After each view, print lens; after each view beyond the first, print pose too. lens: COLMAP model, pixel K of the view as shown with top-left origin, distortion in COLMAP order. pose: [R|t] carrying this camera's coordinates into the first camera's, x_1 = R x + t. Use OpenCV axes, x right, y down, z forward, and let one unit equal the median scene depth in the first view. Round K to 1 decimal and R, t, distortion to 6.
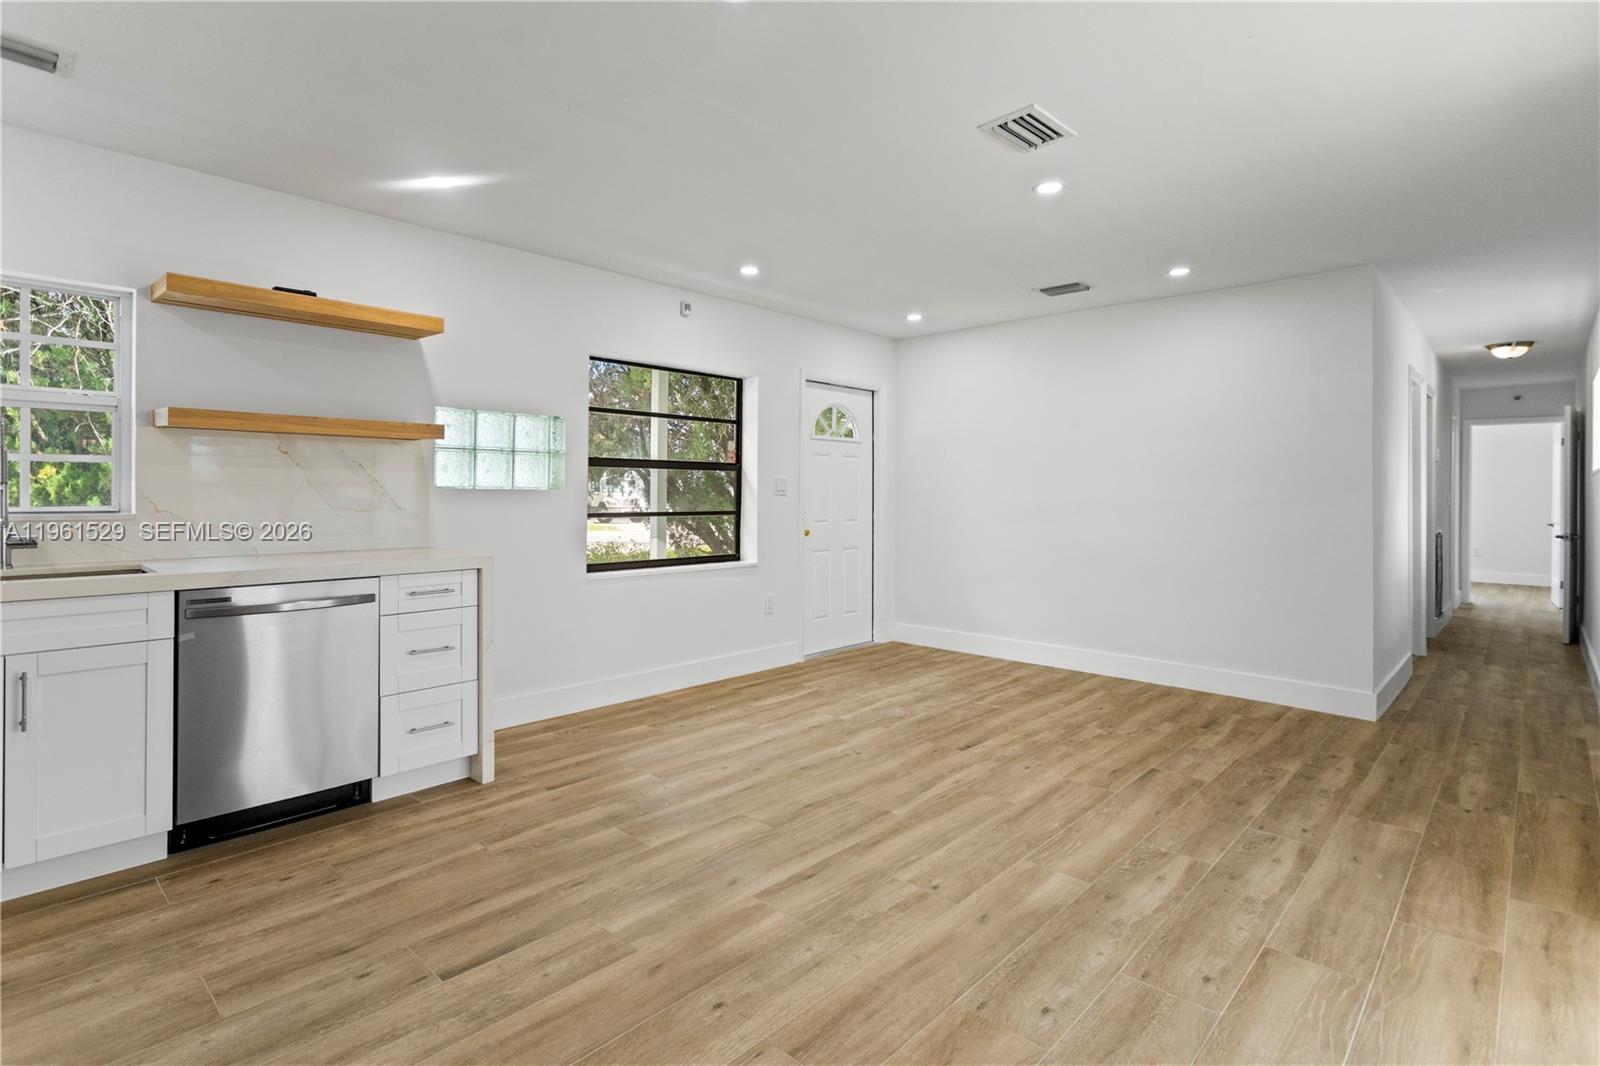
lens RADIAL K [[761.2, 0, 771.5], [0, 761.2, 518.2], [0, 0, 1]] dist [-0.000602, -0.000057]
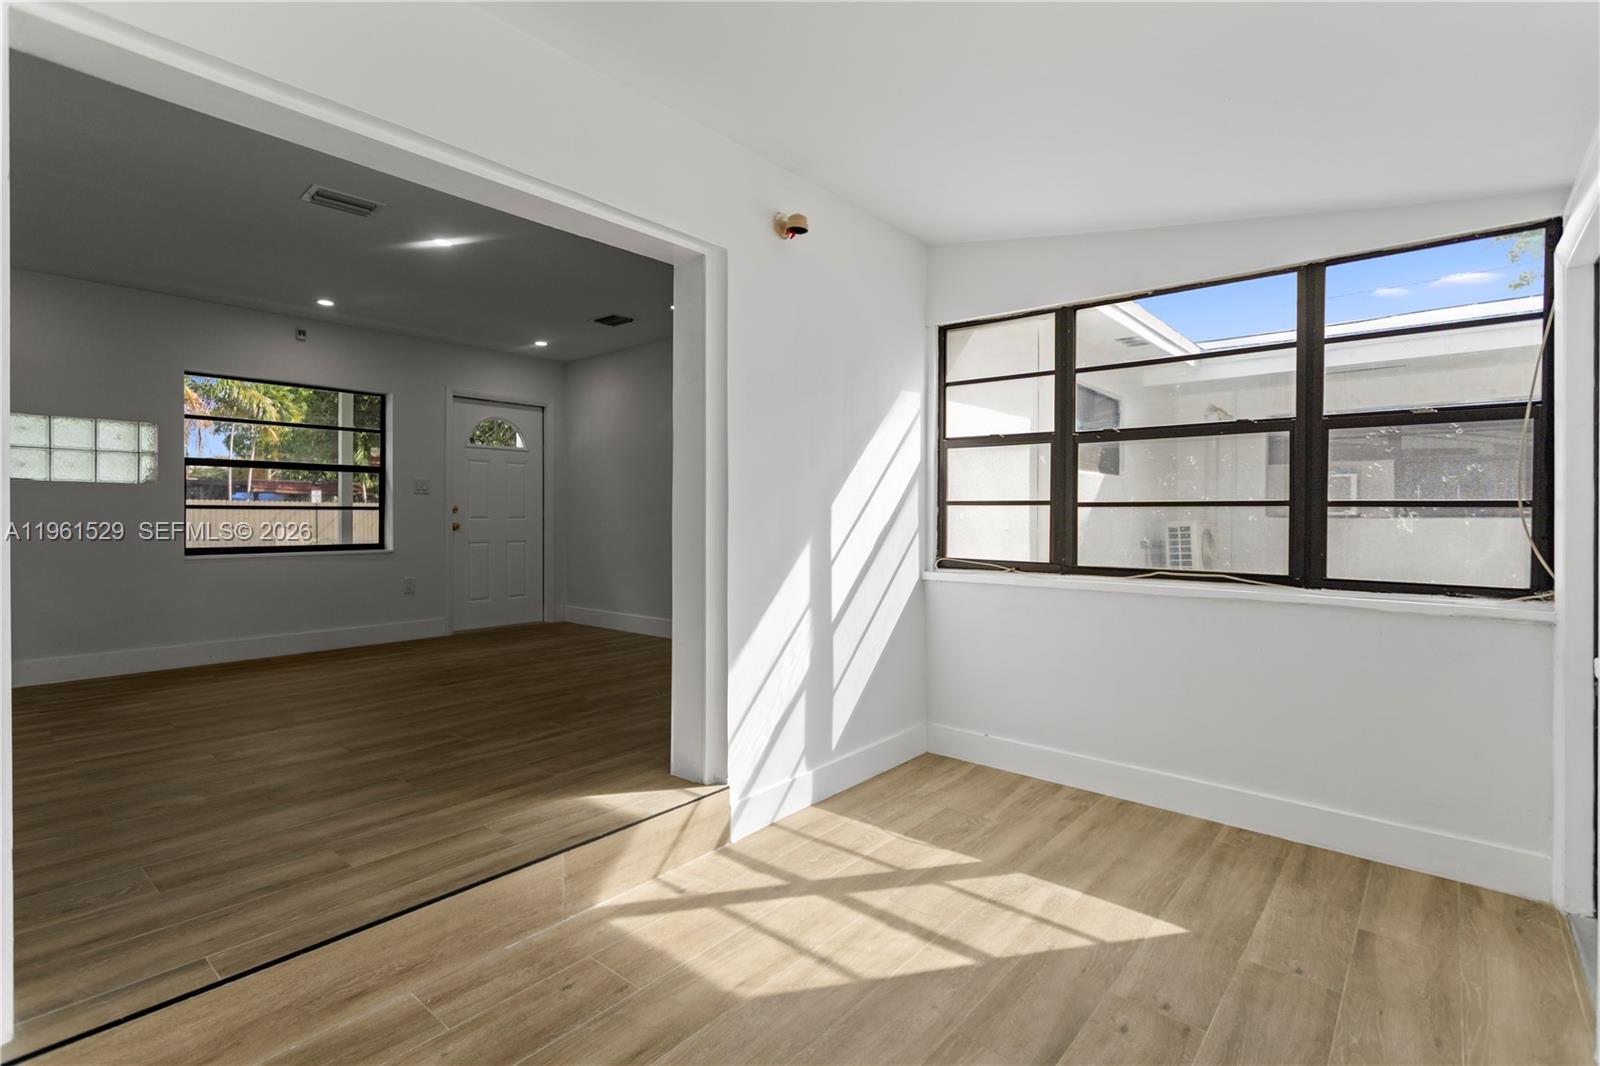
lens RADIAL K [[761.2, 0, 781.6], [0, 761.2, 520.1], [0, 0, 1]] dist [-0.000602, -0.000057]
pose [[0.998685, -0.006293, 0.050884, 0.843389], [0.007746, 0.999566, -0.028410, 0.080010], [-0.050684, 0.028767, 0.998300, -0.317161]]
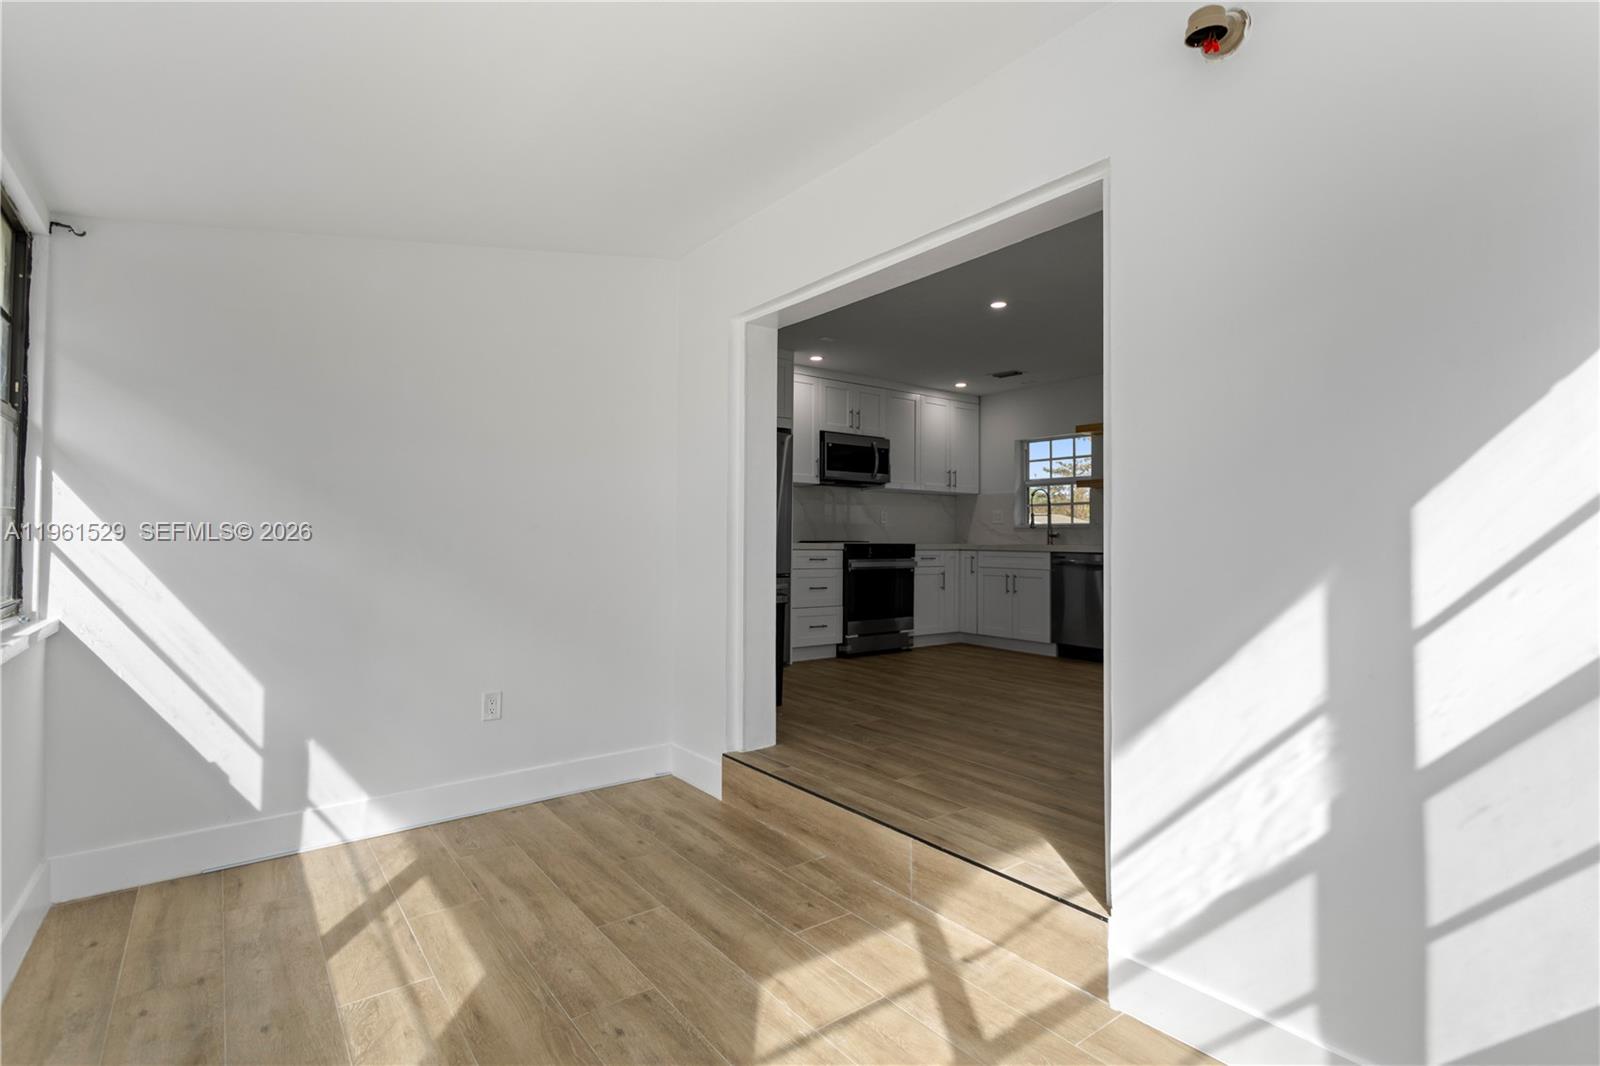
lens RADIAL K [[761.2, 0, 792.4], [0, 761.2, 525.6], [0, 0, 1]] dist [-0.000602, -0.000057]
pose [[-0.164118, -0.021540, -0.986206, 1.484918], [-0.037185, 0.999186, -0.015635, 0.065169], [0.985740, 0.034106, -0.164785, 0.425219]]
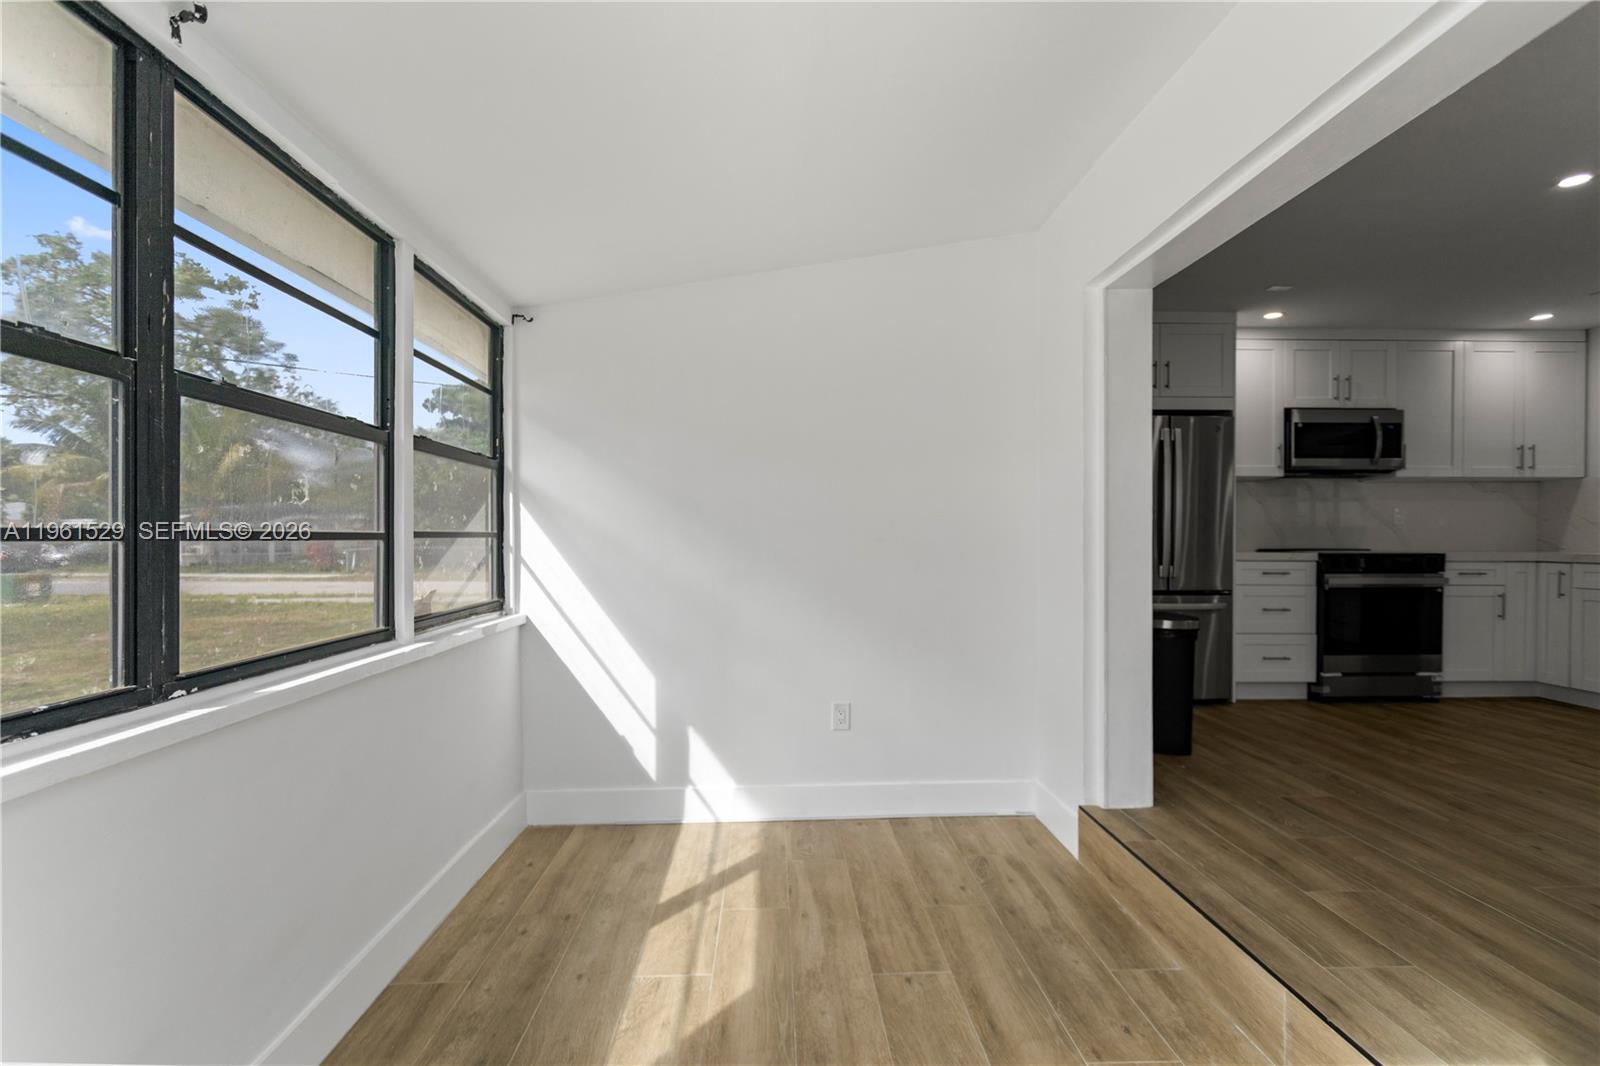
lens RADIAL K [[761.2, 0, 796.3], [0, 761.2, 551.0], [0, 0, 1]] dist [-0.000602, -0.000057]
pose [[-0.698740, 0.007430, -0.715337, 1.316389], [-0.023955, 0.999142, 0.033776, 0.045718], [0.714975, 0.040737, -0.697963, 0.547679]]
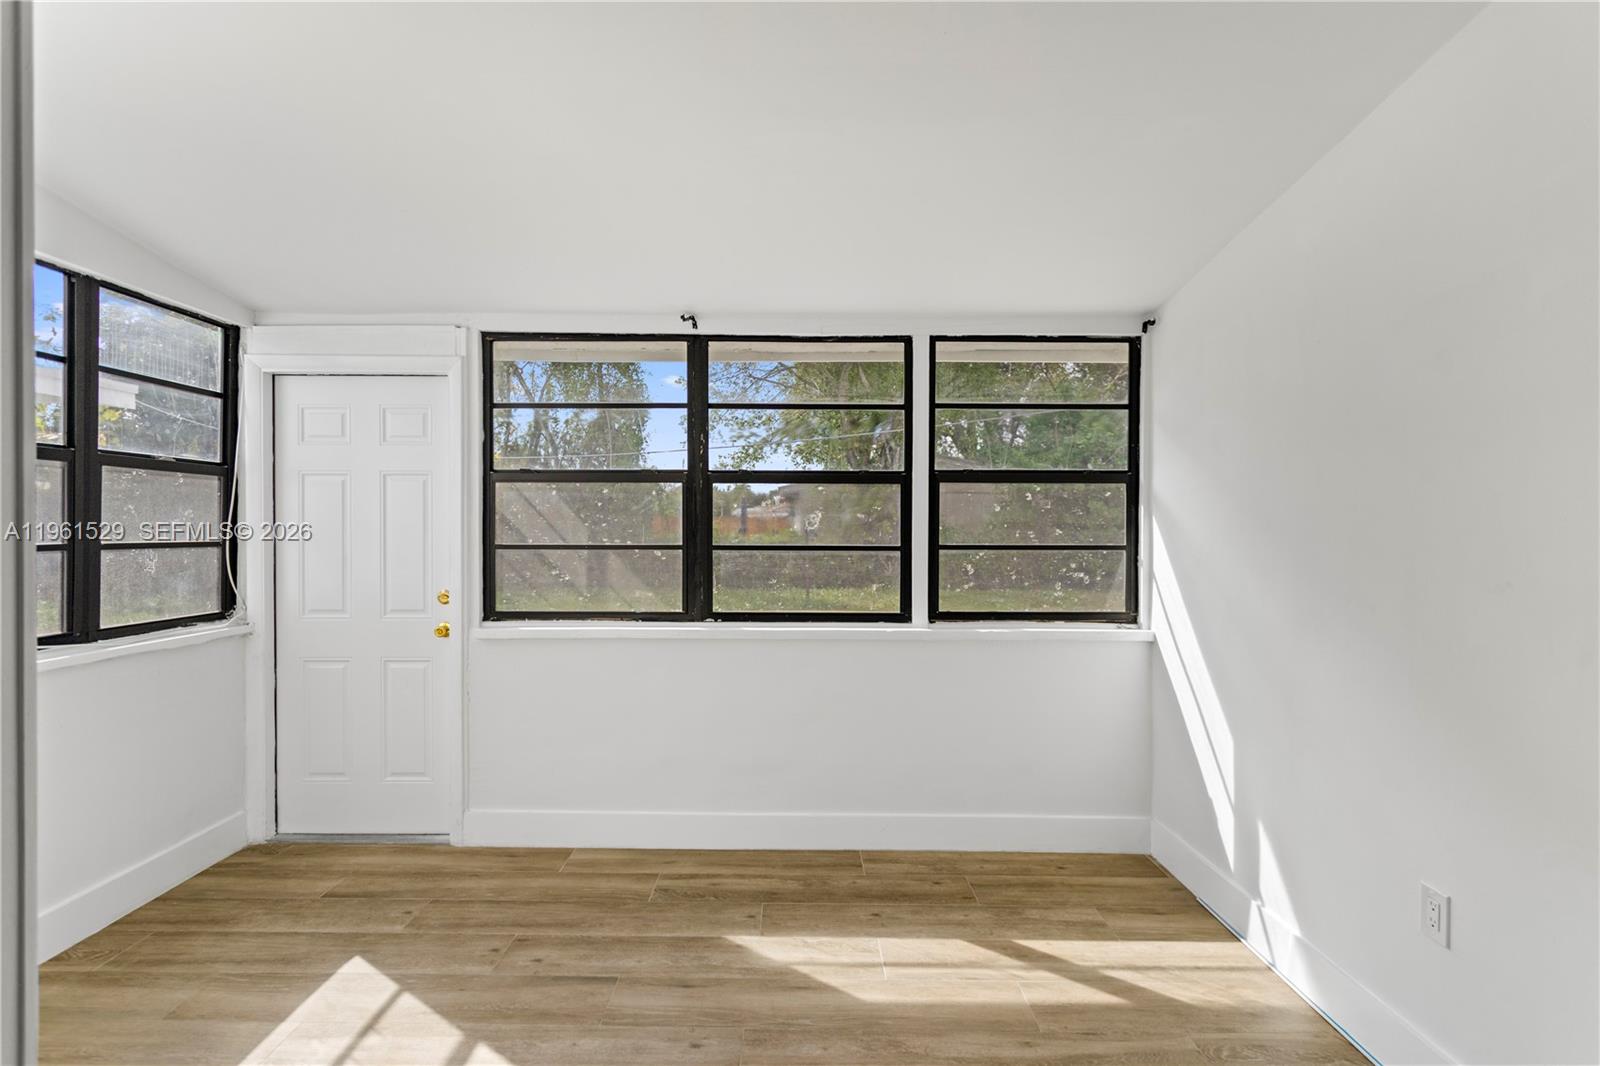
lens RADIAL K [[761.2, 0, 805.3], [0, 761.2, 531.7], [0, 0, 1]] dist [-0.000602, -0.000057]
pose [[-0.703626, -0.021109, 0.710256, 0.418259], [0.011135, 0.999108, 0.040725, -0.000989], [-0.710483, 0.036565, -0.702764, 0.575173]]
